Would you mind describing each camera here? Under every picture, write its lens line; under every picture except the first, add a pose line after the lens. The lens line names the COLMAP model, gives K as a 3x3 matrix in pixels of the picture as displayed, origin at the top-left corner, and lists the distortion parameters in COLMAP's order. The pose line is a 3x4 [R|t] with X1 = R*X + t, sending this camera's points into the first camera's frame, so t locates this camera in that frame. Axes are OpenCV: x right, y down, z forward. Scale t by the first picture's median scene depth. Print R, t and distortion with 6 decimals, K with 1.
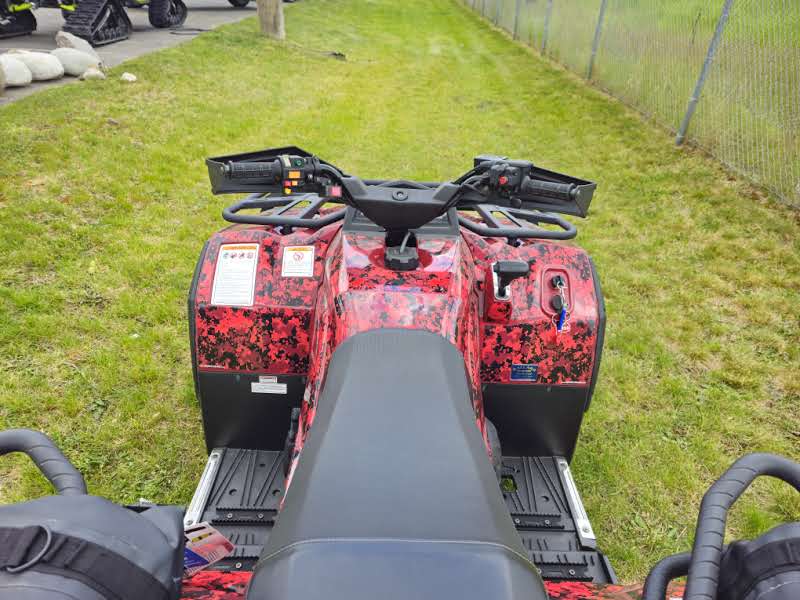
lens RADIAL K [[527.4, 0, 403.0], [0, 527.4, 301.8], [0, 0, 1]] dist [0.020590, -0.029405]
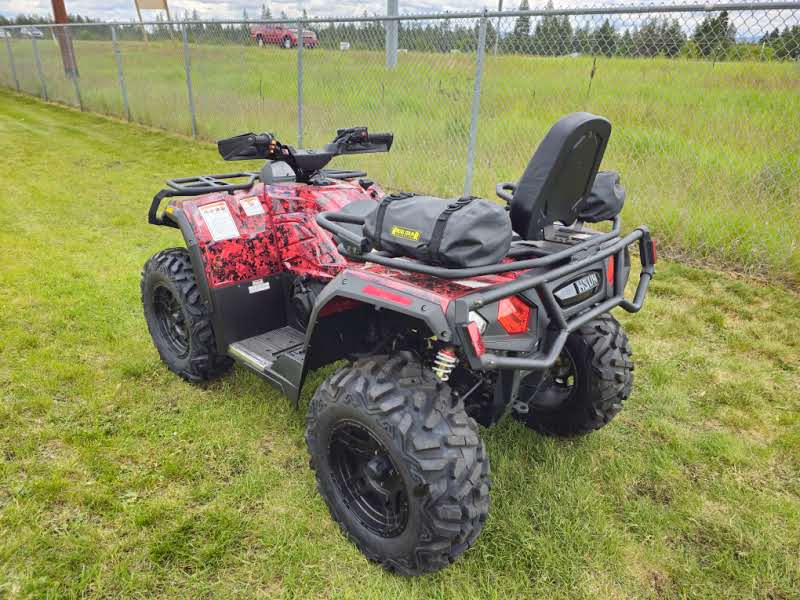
lens RADIAL K [[527.4, 0, 398.7], [0, 527.4, 300.7], [0, 0, 1]] dist [0.020590, -0.029405]
pose [[0.704103, -0.278679, 0.653129, -0.319896], [0.355205, 0.934654, 0.015874, 0.102947], [-0.614873, 0.220818, 0.757081, -0.139921]]
